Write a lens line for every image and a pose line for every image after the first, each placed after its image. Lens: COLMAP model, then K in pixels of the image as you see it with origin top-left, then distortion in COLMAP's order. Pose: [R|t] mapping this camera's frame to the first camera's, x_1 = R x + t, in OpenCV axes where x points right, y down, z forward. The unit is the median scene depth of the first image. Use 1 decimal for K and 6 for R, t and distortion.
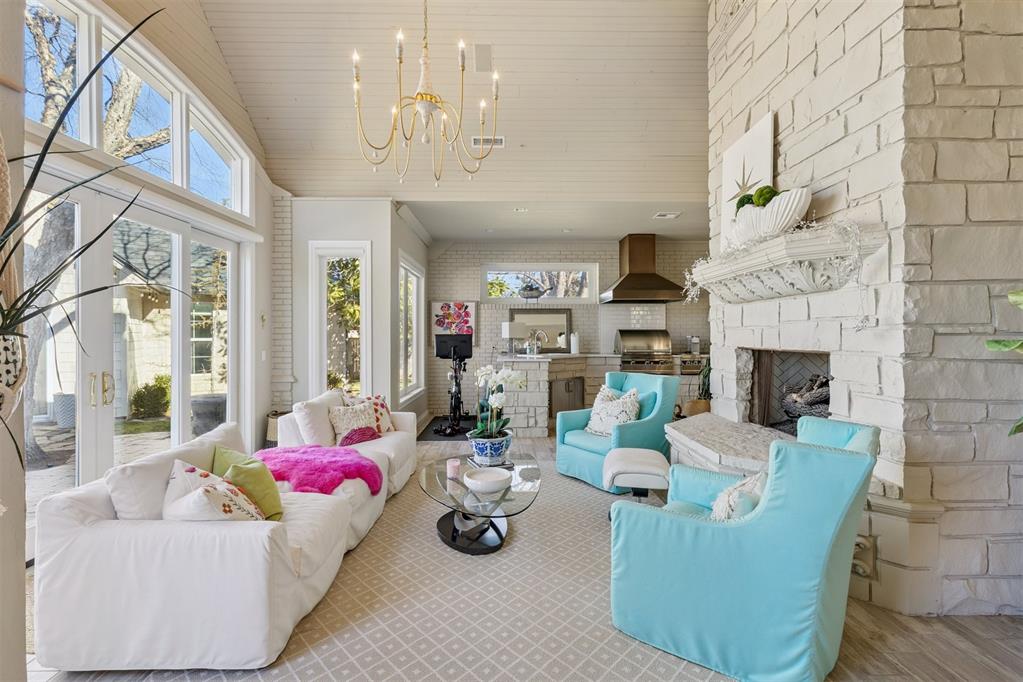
lens RADIAL K [[461.6, 0, 509.1], [0, 461.6, 339.2], [0, 0, 1]] dist [0.003978, -0.001331]
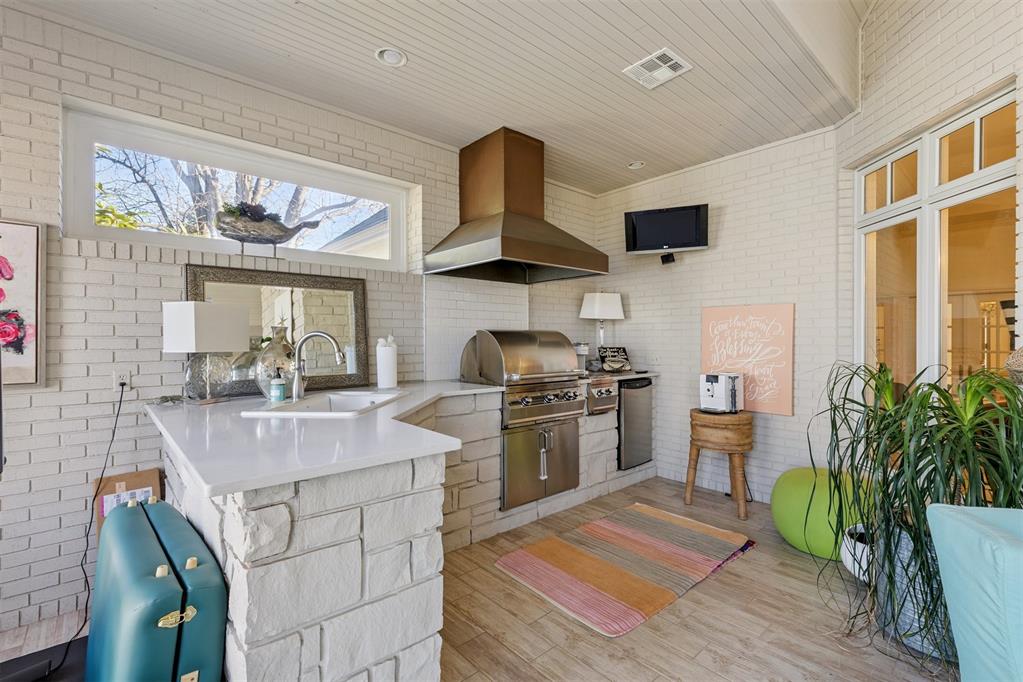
lens RADIAL K [[461.6, 0, 517.4], [0, 461.6, 341.4], [0, 0, 1]] dist [0.003978, -0.001331]
pose [[0.756211, -0.003145, 0.654321, -0.036717], [0.005573, 0.999983, -0.001635, -0.008230], [-0.654305, 0.004883, 0.756215, 0.595737]]
